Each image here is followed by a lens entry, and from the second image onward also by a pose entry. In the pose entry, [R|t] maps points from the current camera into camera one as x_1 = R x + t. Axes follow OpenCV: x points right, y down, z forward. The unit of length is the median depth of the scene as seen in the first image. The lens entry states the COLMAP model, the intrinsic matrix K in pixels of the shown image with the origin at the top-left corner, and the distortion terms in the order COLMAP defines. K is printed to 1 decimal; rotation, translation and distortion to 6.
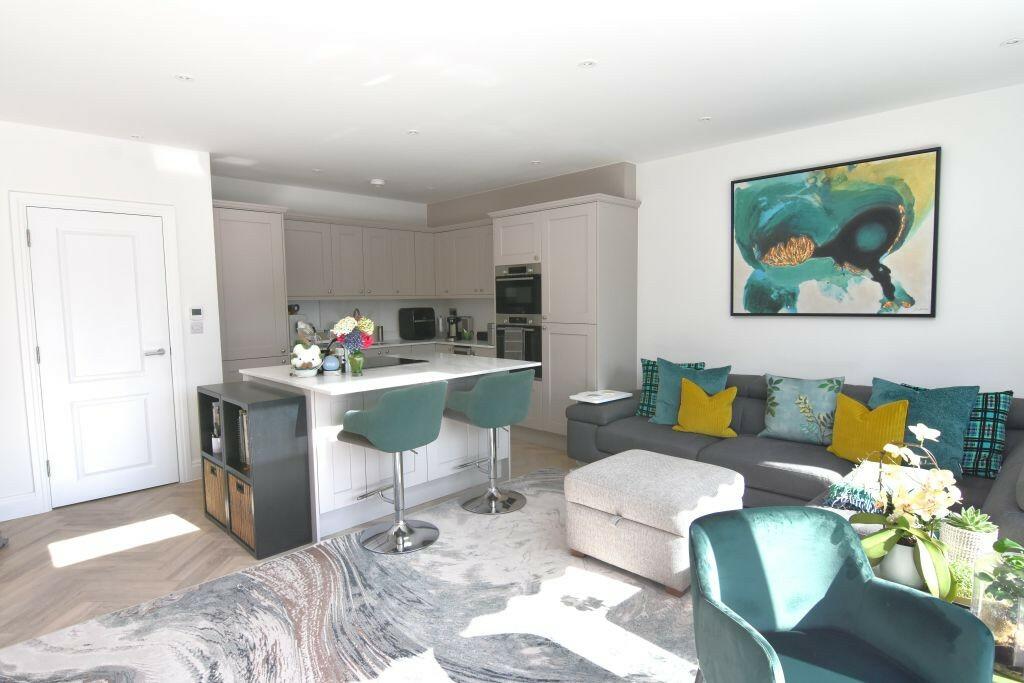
lens RADIAL K [[559.7, 0, 512.0], [0, 559.7, 341.5], [0, 0, 1]] dist [0.000754, -0.014154]
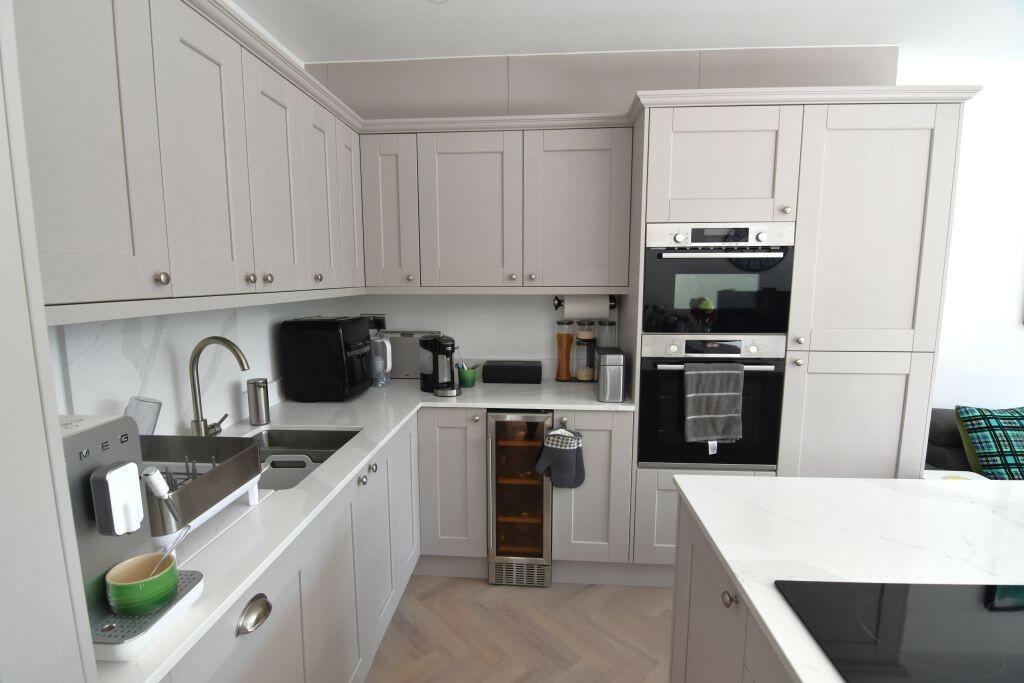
lens RADIAL K [[495.2, 0, 507.8], [0, 495.2, 343.1], [0, 0, 1]] dist [-0.002411, -0.013084]
pose [[0.751077, -0.072448, 0.656227, -0.370110], [0.041527, 0.997177, 0.062560, -0.072177], [-0.658907, -0.019737, 0.751965, 0.799148]]
